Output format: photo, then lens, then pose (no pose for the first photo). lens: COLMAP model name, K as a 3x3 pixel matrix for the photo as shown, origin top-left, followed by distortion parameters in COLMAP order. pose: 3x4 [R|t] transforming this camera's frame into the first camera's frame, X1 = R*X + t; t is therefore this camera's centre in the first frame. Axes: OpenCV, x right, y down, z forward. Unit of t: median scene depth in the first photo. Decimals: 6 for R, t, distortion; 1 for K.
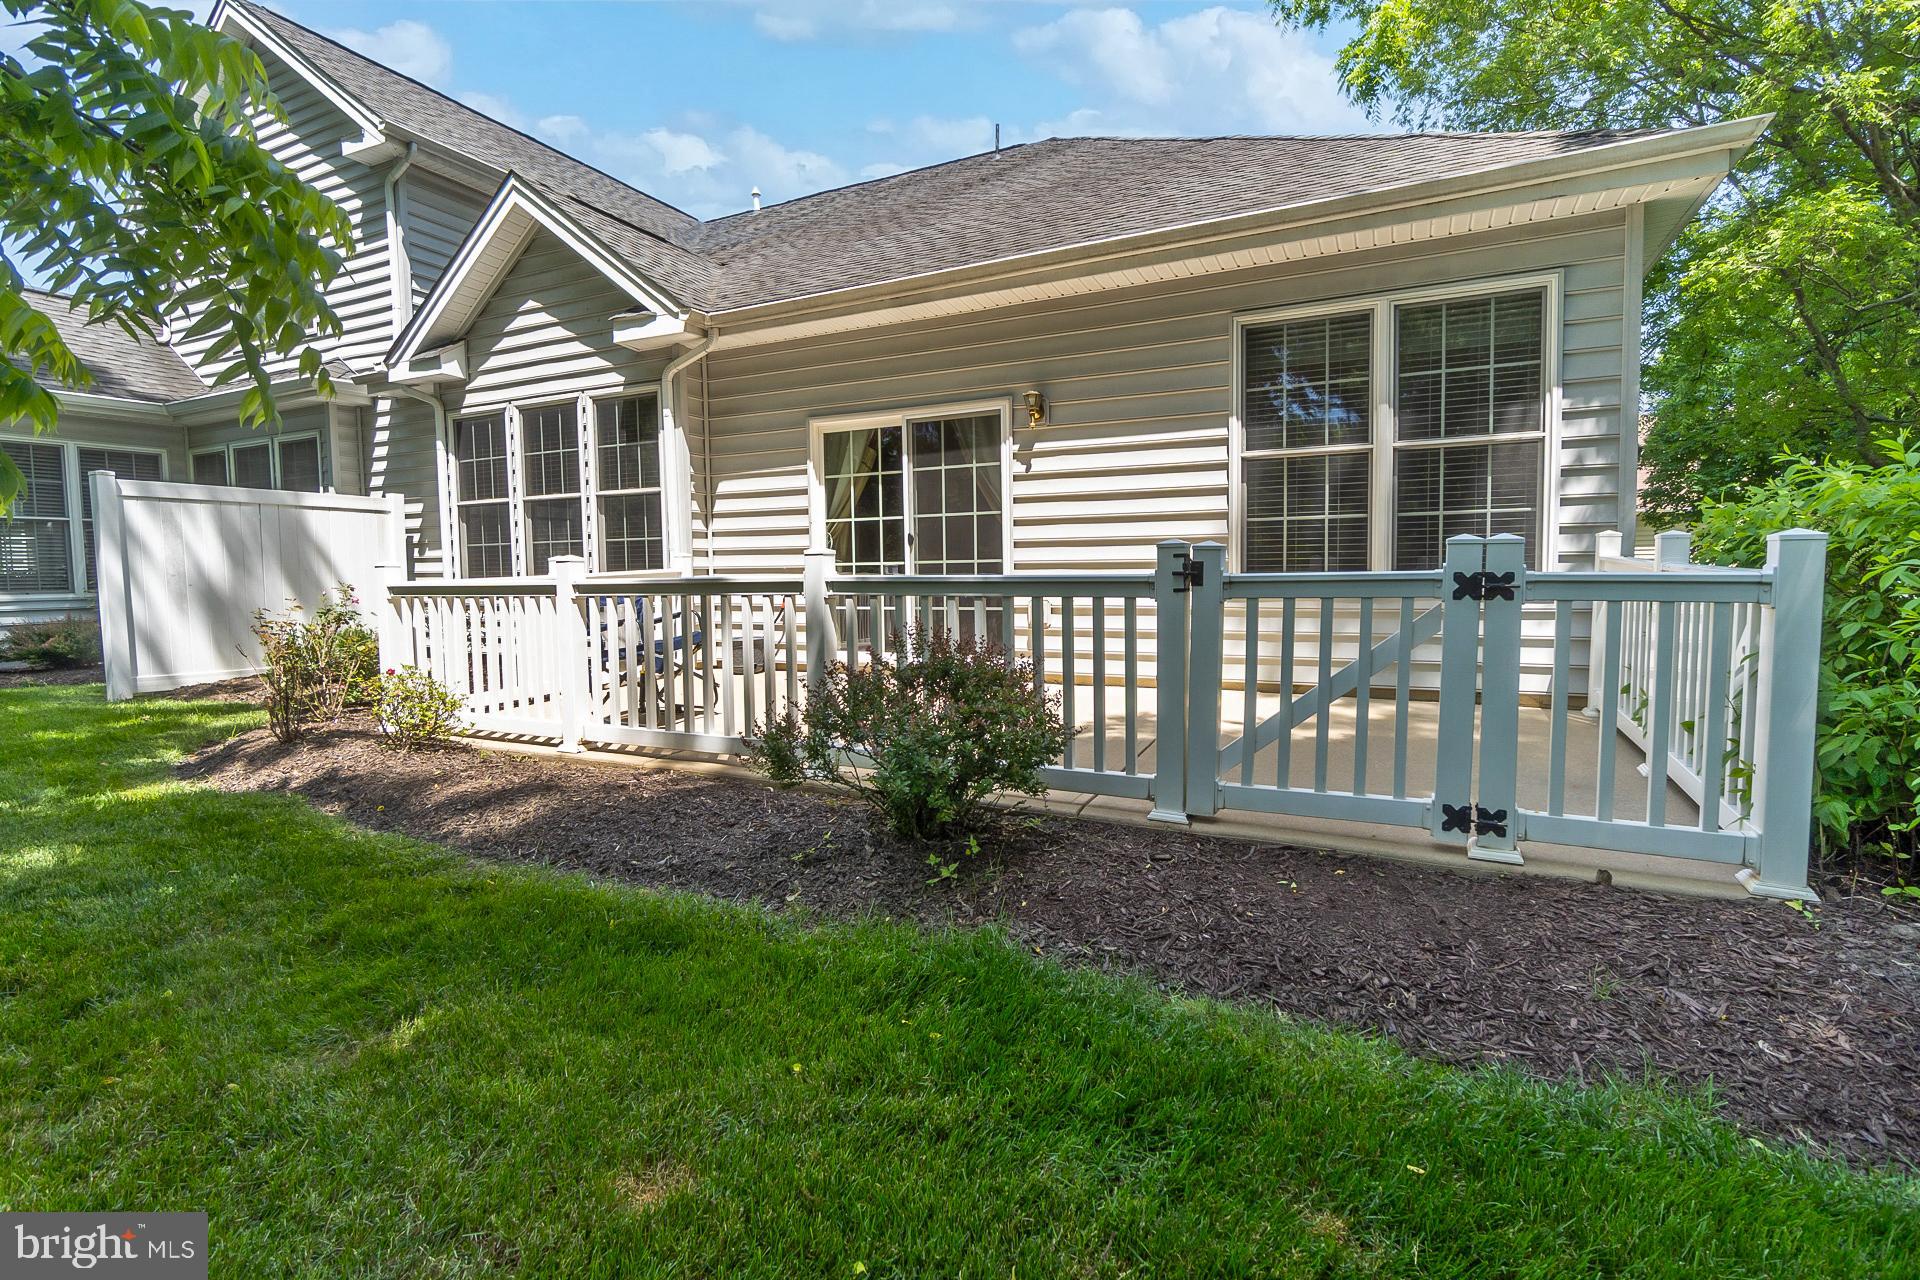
lens RADIAL K [[886.9, 0, 967.0], [0, 886.9, 628.7], [0, 0, 1]] dist [-0.008749, 0.000698]
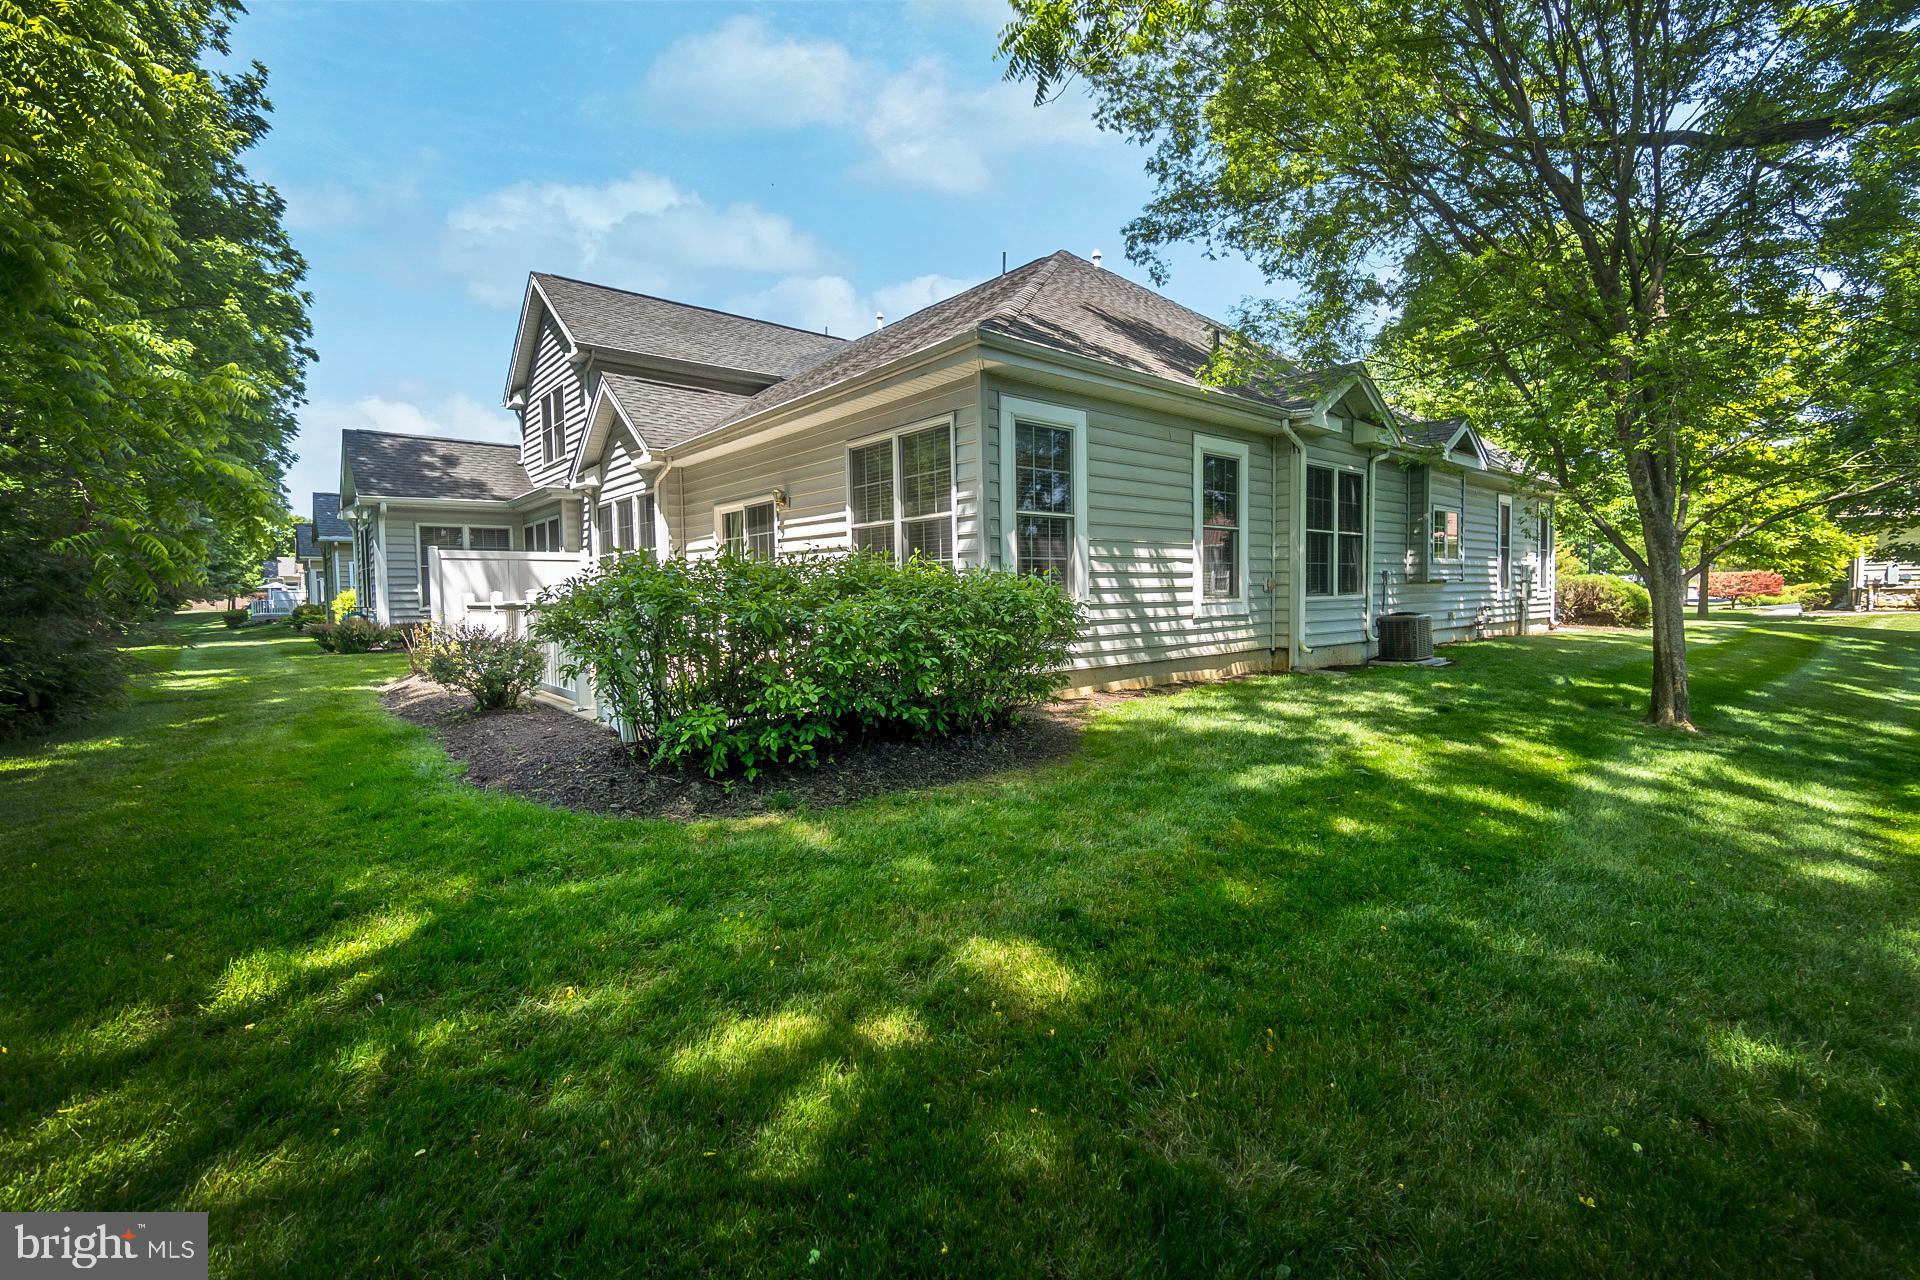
lens RADIAL K [[815.1, 0, 968.7], [0, 815.1, 626.5], [0, 0, 1]] dist [-0.002748, -0.000419]
pose [[0.923520, 0.013122, -0.383326, 0.814607], [-0.018960, 0.999755, -0.011455, 0.001244], [0.383082, 0.017847, 0.923542, -0.230065]]
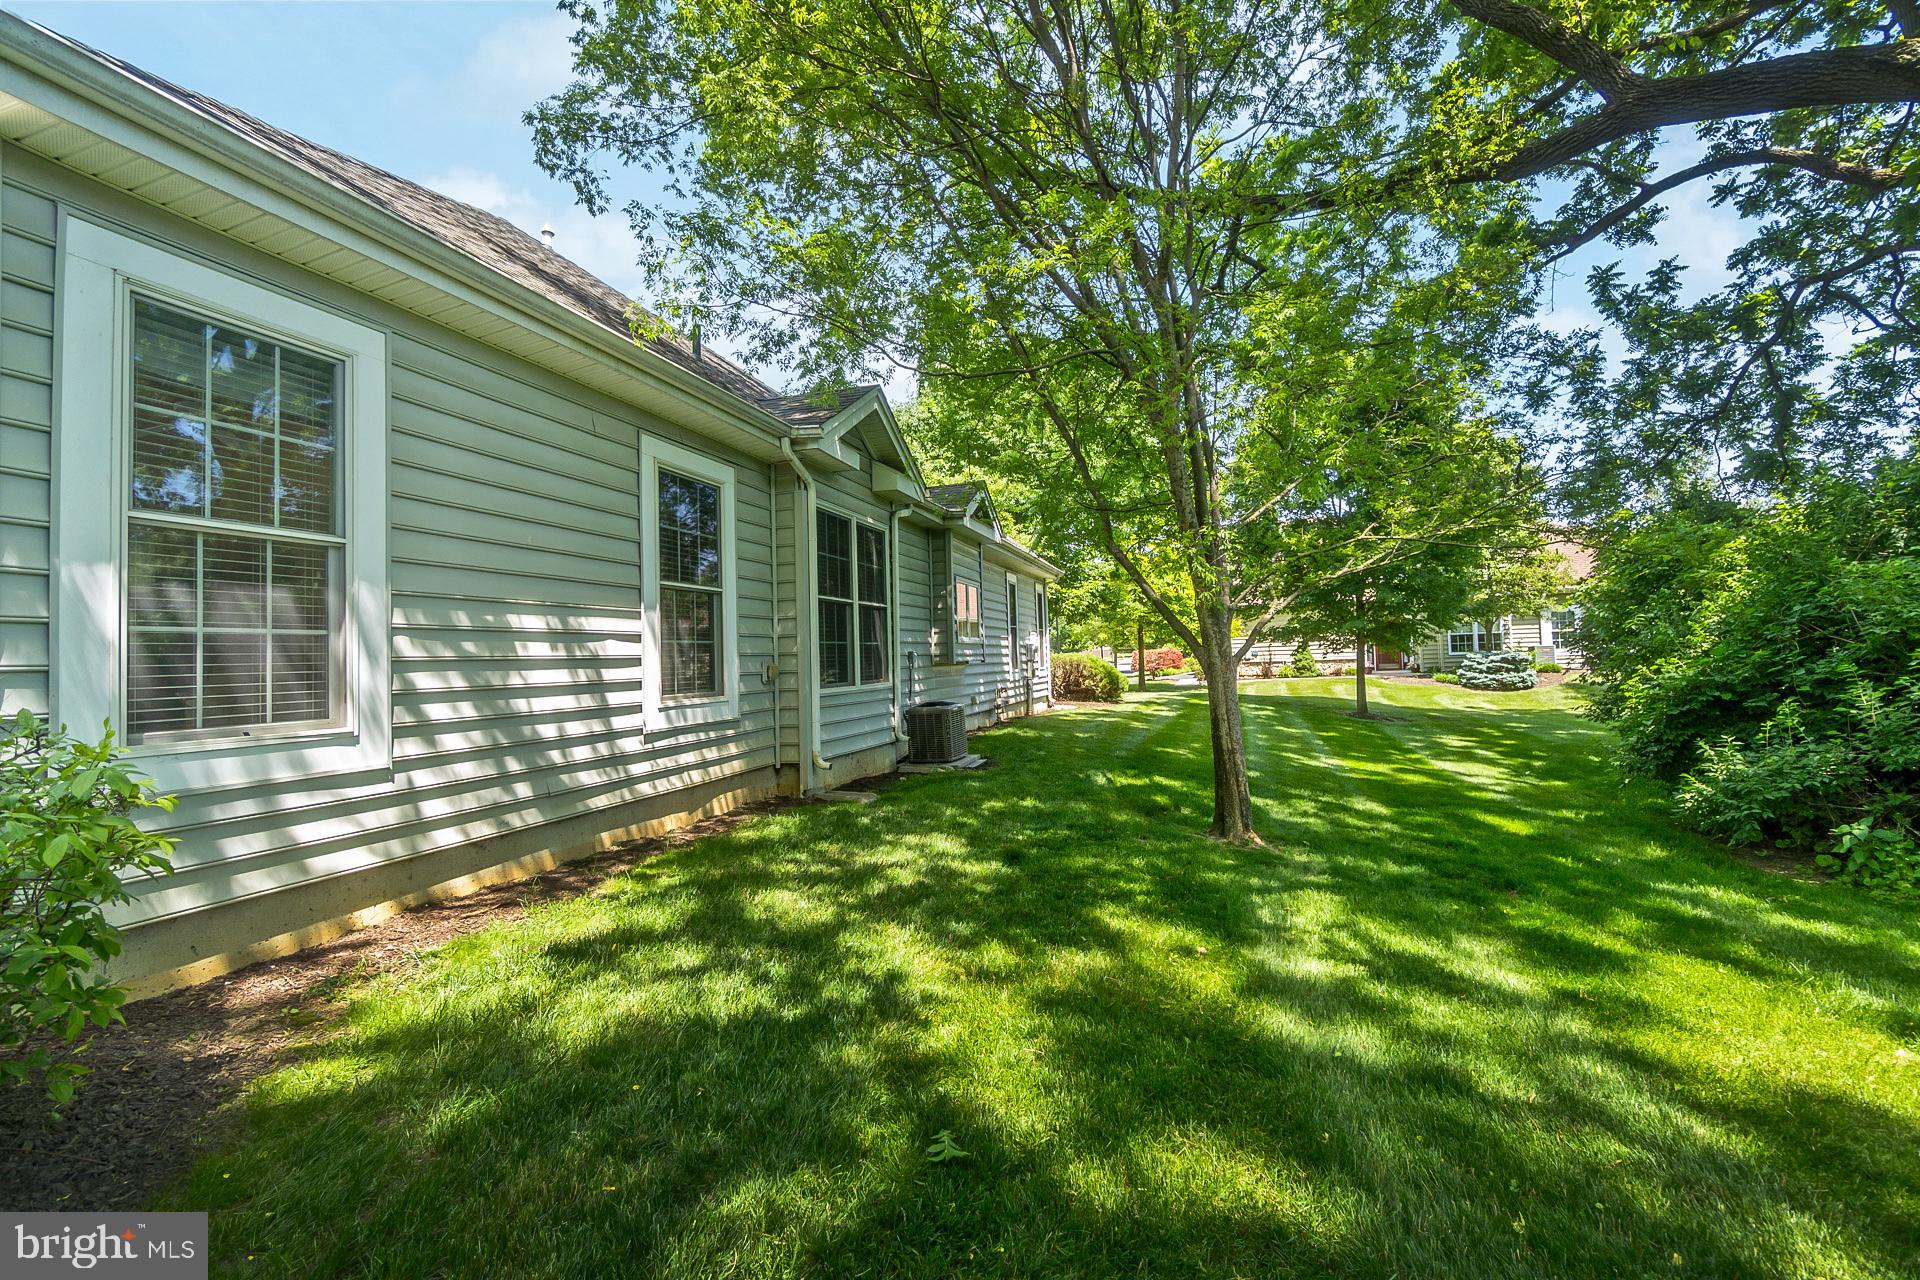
lens RADIAL K [[815.1, 0, 968.7], [0, 815.1, 626.5], [0, 0, 1]] dist [-0.002748, -0.000419]
pose [[0.985182, -0.013346, 0.170995, 0.821831], [0.031756, 0.993924, -0.105386, -0.040113], [-0.168549, 0.109254, 0.979620, 0.244358]]
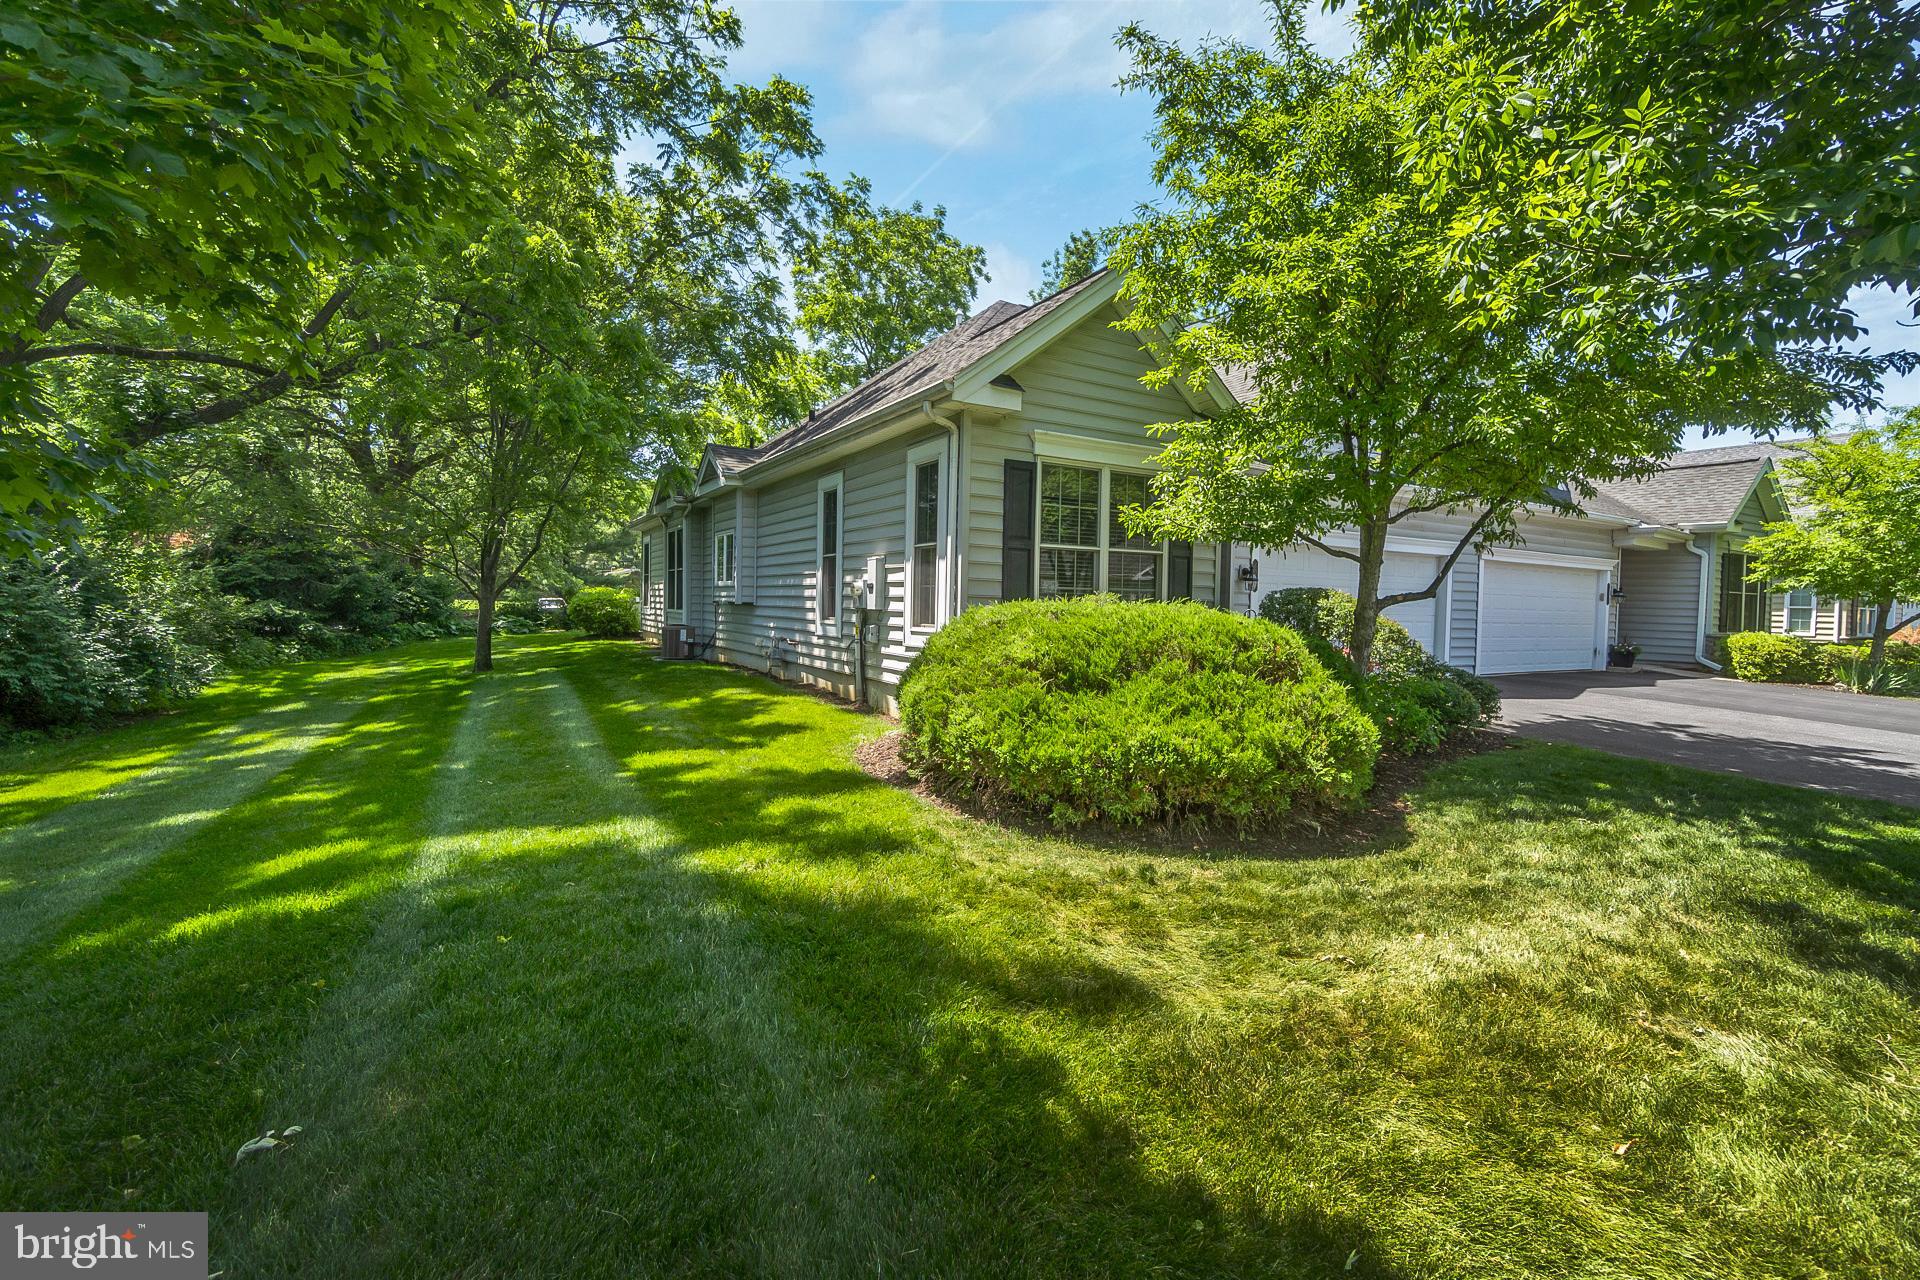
lens RADIAL K [[815.1, 0, 968.7], [0, 815.1, 626.5], [0, 0, 1]] dist [-0.002748, -0.000419]
pose [[-0.547915, 0.021234, -0.836265, 2.310896], [-0.068179, 0.995219, 0.069941, -0.248130], [0.833751, 0.095337, -0.543847, 3.221016]]
